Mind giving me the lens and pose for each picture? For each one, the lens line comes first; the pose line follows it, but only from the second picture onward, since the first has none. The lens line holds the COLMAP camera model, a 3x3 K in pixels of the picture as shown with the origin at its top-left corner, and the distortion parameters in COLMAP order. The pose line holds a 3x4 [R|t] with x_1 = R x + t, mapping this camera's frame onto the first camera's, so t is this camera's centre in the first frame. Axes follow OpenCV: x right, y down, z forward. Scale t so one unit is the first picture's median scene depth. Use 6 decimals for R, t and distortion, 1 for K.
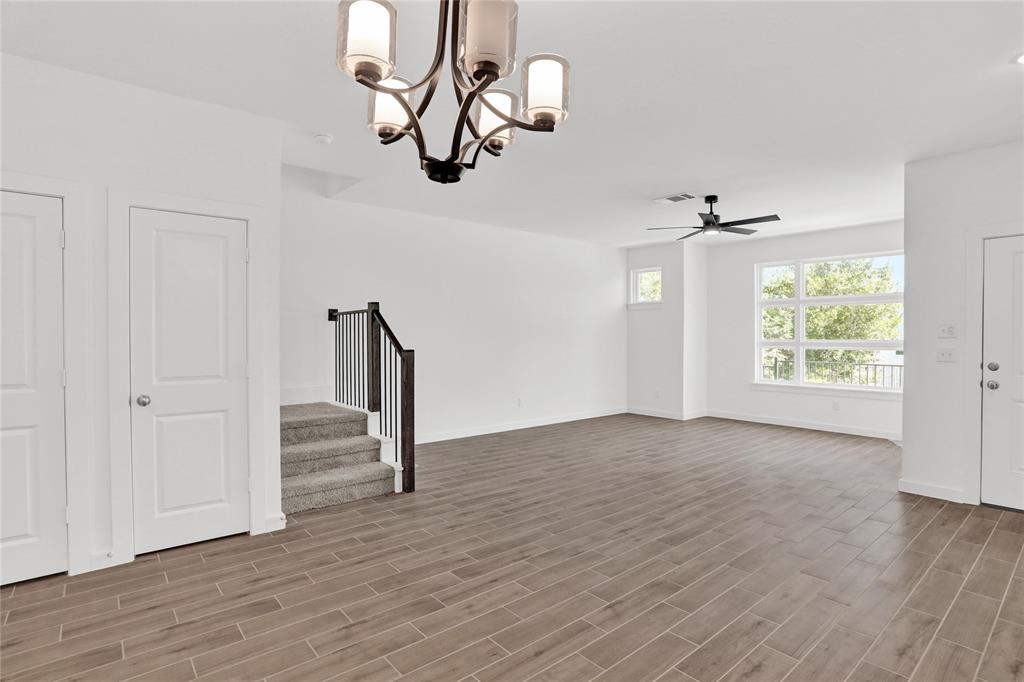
lens RADIAL K [[499.2, 0, 475.8], [0, 499.2, 333.6], [0, 0, 1]] dist [-0.058238, 0.021324]
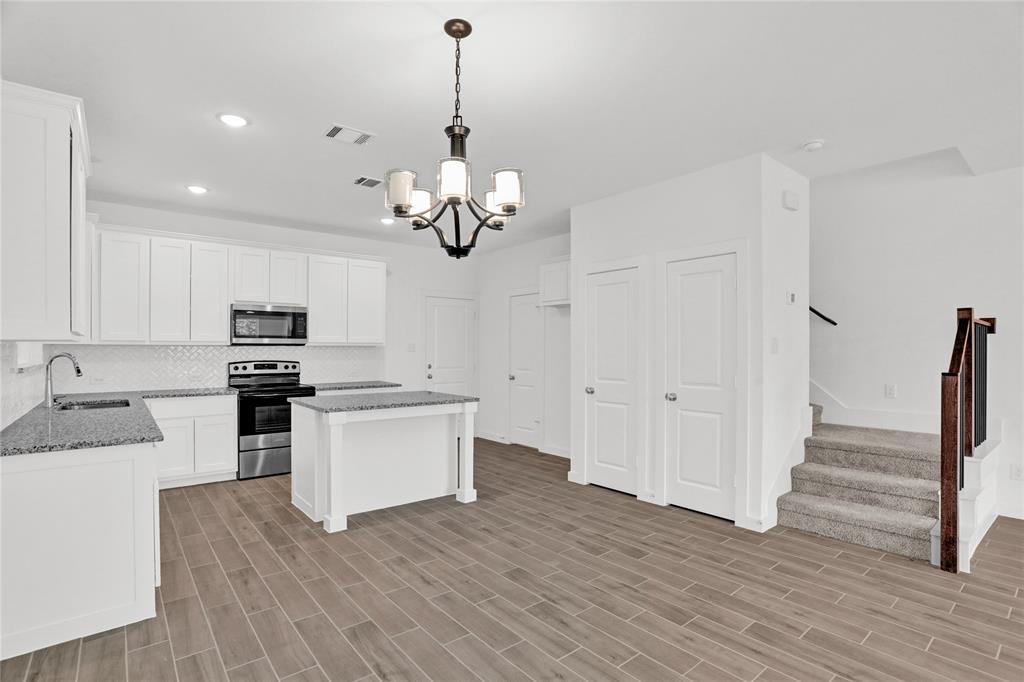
lens RADIAL K [[505.6, 0, 571.1], [0, 505.6, 348.3], [0, 0, 1]] dist [-0.062873, 0.026288]
pose [[0.102018, -0.001987, -0.994781, 0.516516], [-0.003149, 0.999992, -0.002320, 0.000328], [0.994778, 0.003369, 0.102011, 0.383117]]
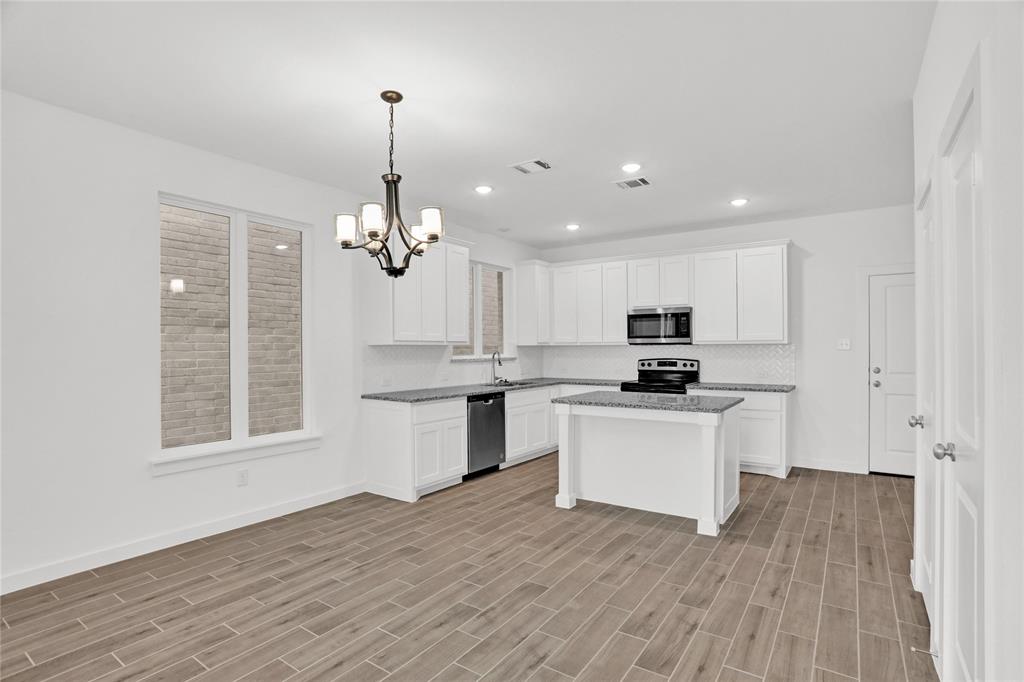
lens RADIAL K [[519.5, 0, 473.7], [0, 519.5, 348.5], [0, 0, 1]] dist [-0.066205, 0.017541]
pose [[-0.963144, 0.005668, -0.268926, 0.065838], [0.005836, 0.999983, 0.000176, -0.000068], [0.268922, -0.001400, -0.963161, 1.003687]]
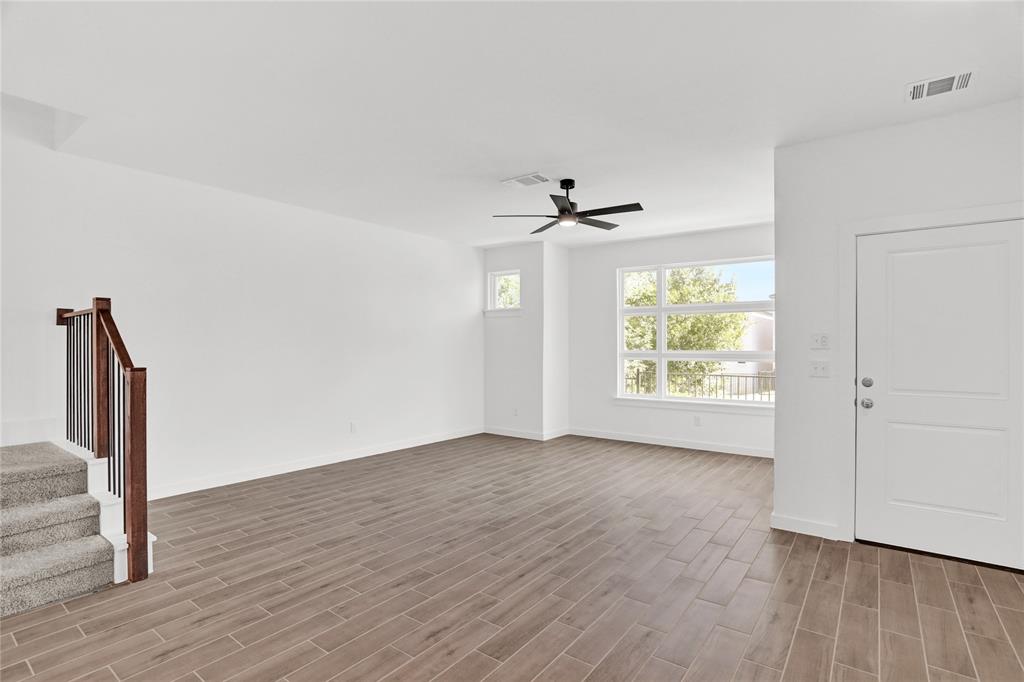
lens RADIAL K [[503.3, 0, 466.6], [0, 503.3, 339.4], [0, 0, 1]] dist [-0.053749, 0.025665]
pose [[0.975639, 0.002613, 0.219365, 0.152415], [-0.000702, 0.999961, -0.008788, -0.000413], [-0.219380, 0.008420, 0.975603, 0.253404]]
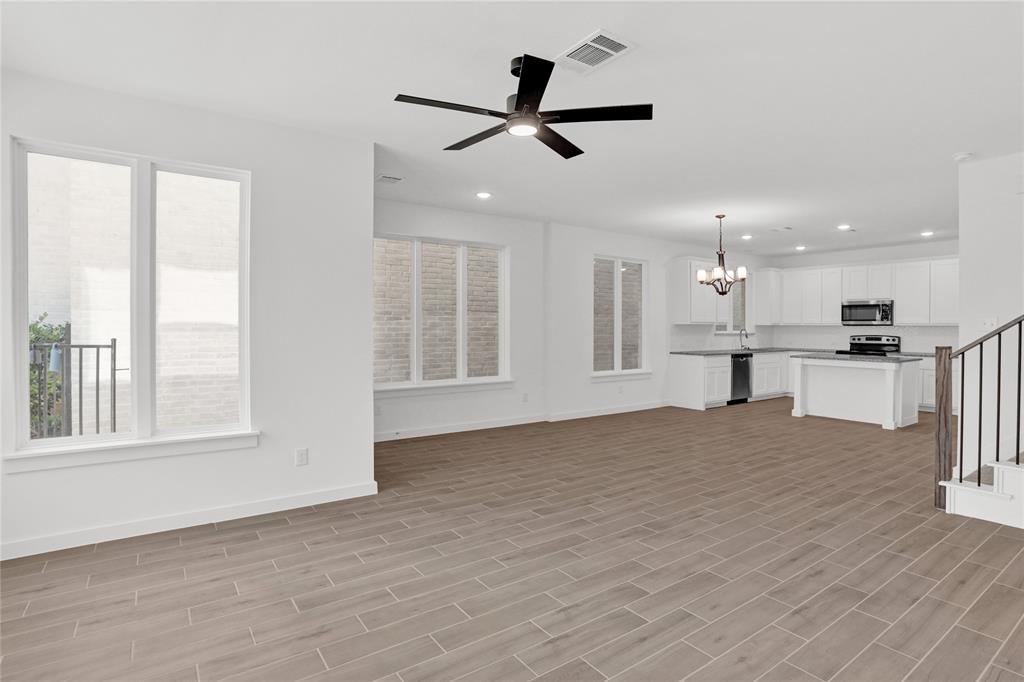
lens RADIAL K [[499.2, 0, 475.8], [0, 499.2, 333.6], [0, 0, 1]] dist [-0.058238, 0.021324]
pose [[-0.995814, -0.004363, 0.091303, 0.592377], [-0.003293, 0.999924, 0.011871, 0.007480], [-0.091348, 0.011520, -0.995752, 1.881457]]
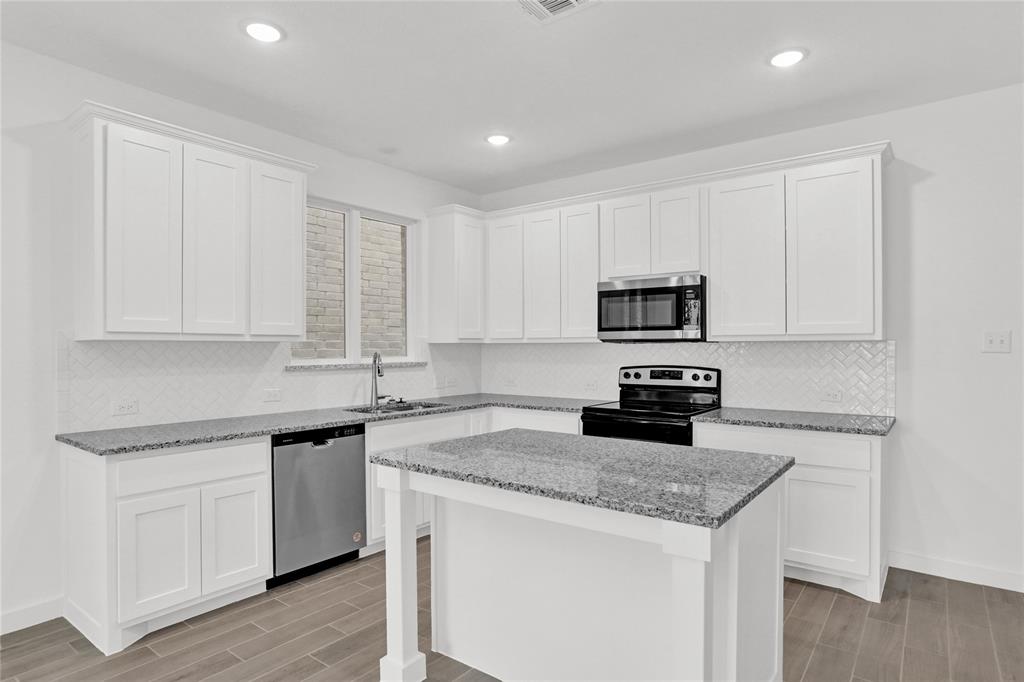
lens RADIAL K [[581.0, 0, 478.0], [0, 581.0, 346.9], [0, 0, 1]] dist [-0.033061, 0.001166]
pose [[-0.971415, 0.001832, -0.237379, -0.329198], [0.002440, 0.999994, -0.002269, 0.001792], [0.237373, -0.002784, -0.971414, 0.602163]]
